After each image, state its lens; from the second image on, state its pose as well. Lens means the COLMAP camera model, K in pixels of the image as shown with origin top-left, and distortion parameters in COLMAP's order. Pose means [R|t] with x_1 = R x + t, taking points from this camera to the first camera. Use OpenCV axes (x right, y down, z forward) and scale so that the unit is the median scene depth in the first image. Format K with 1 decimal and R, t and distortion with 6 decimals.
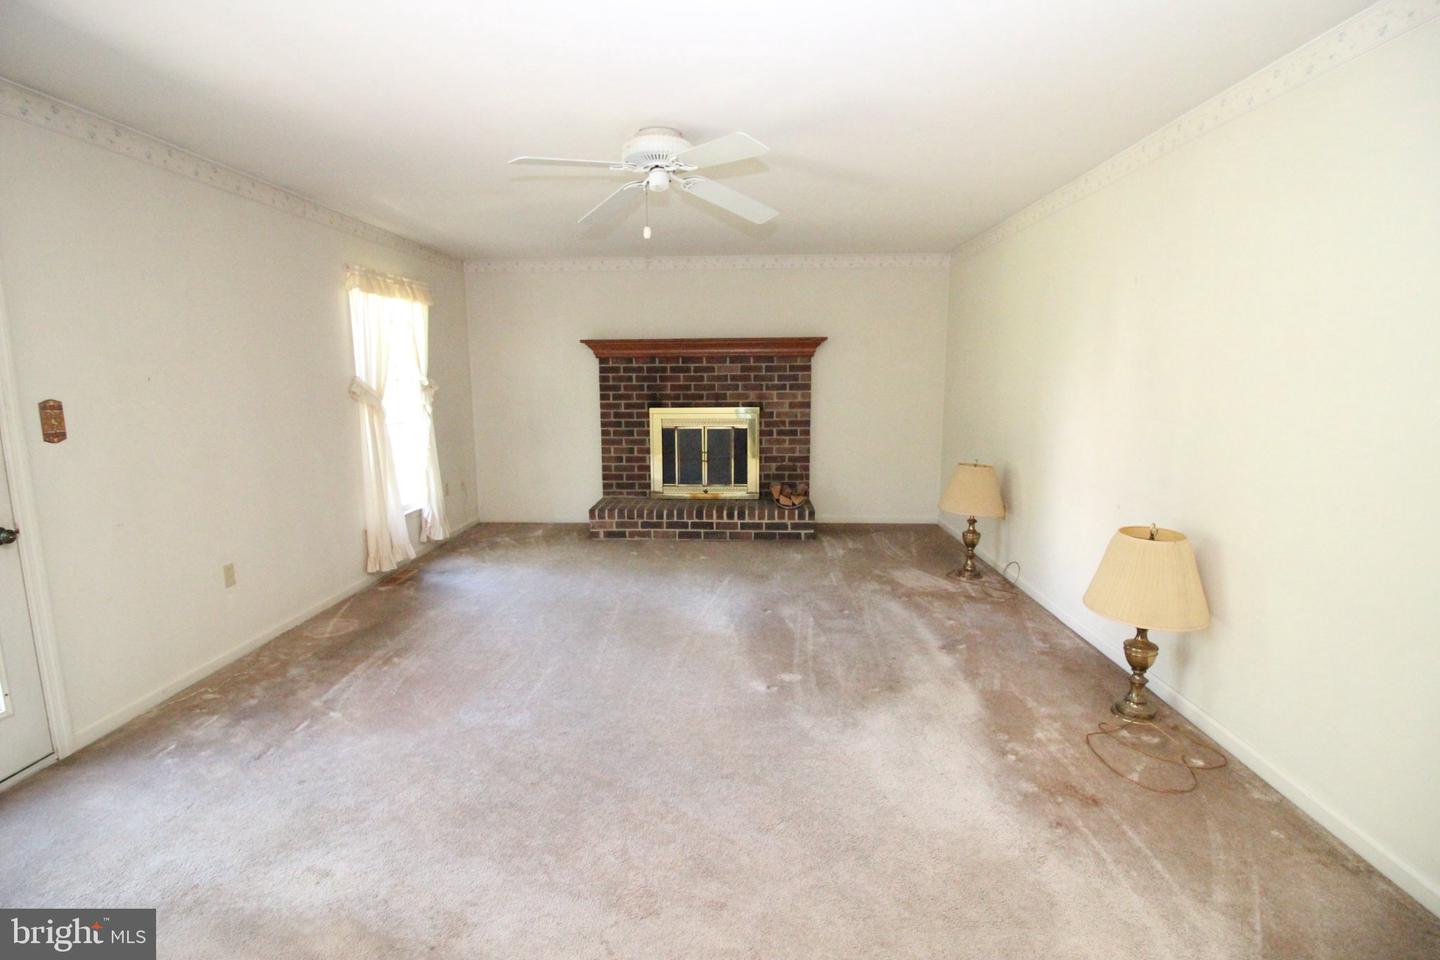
lens RADIAL K [[663.4, 0, 716.2], [0, 663.4, 480.9], [0, 0, 1]] dist [-0.009892, -0.004959]
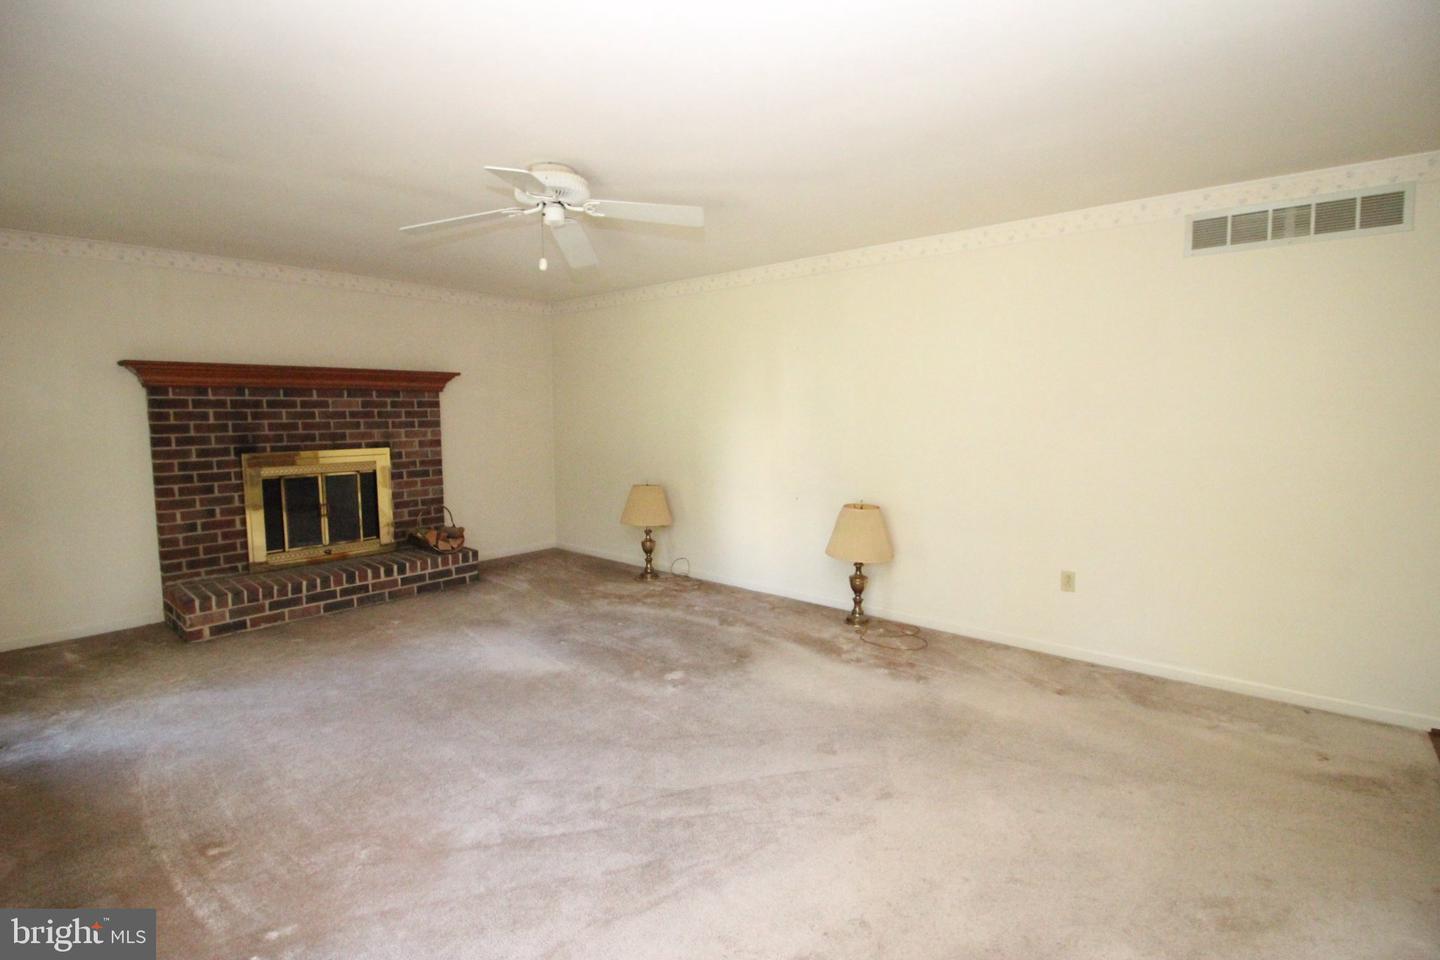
lens RADIAL K [[663.4, 0, 732.3], [0, 663.4, 470.8], [0, 0, 1]] dist [-0.009892, -0.004959]
pose [[0.609698, -0.067215, 0.789779, -0.355214], [0.126081, 0.991936, -0.012913, -0.010428], [-0.782542, 0.107449, 0.613256, 0.101832]]
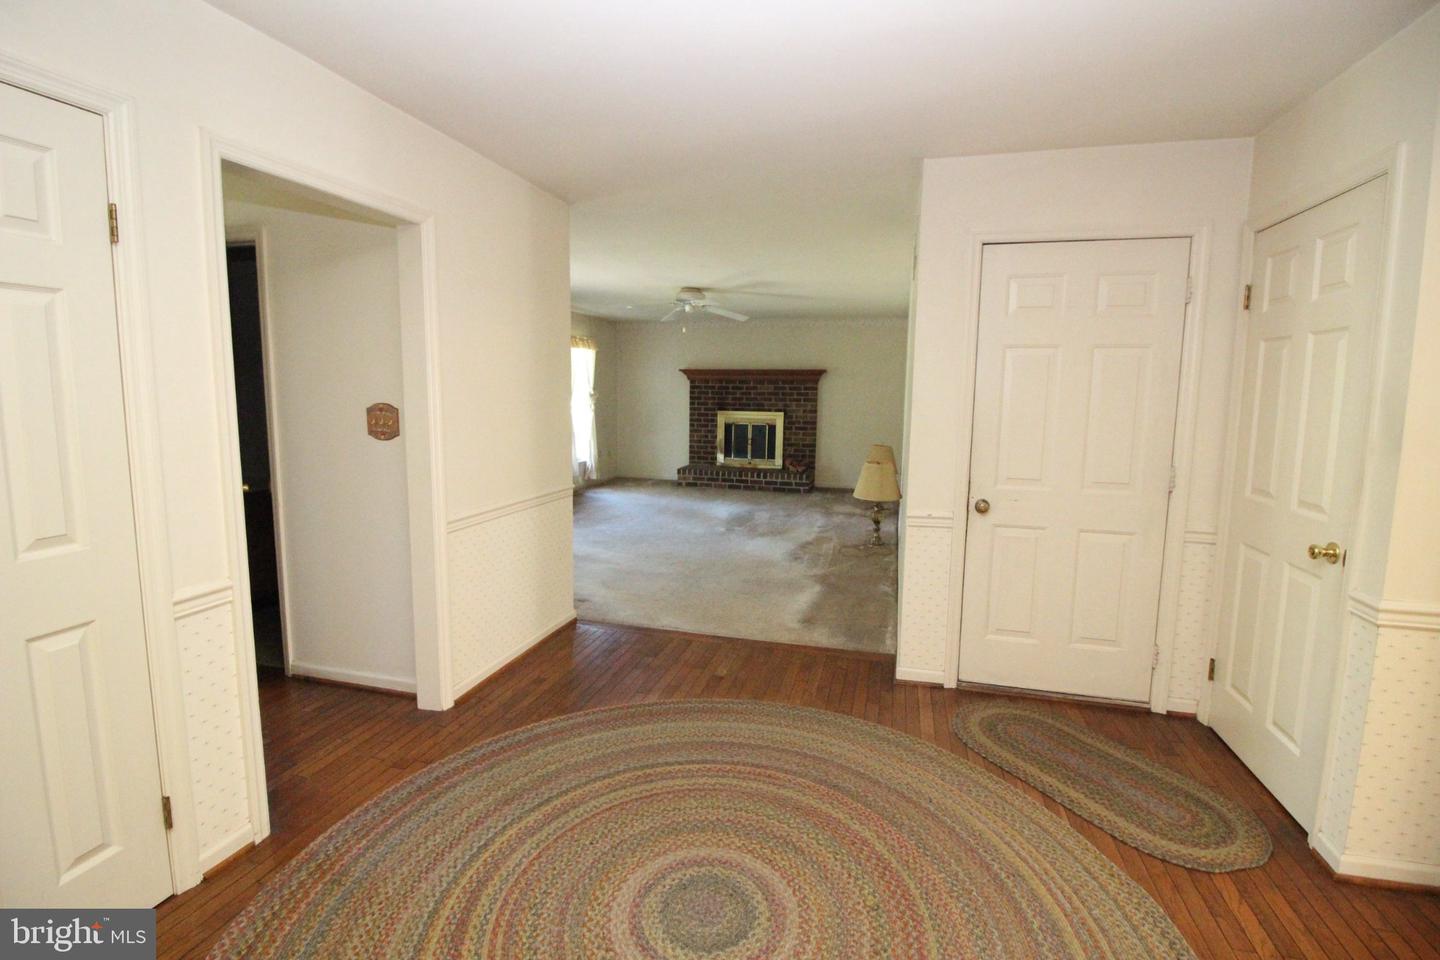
lens RADIAL K [[663.4, 0, 718.0], [0, 663.4, 474.5], [0, 0, 1]] dist [-0.009892, -0.004959]
pose [[0.974803, 0.046872, -0.218088, 0.268625], [-0.053061, 0.998335, -0.022610, 0.086241], [0.216665, 0.033612, 0.975667, -0.609489]]
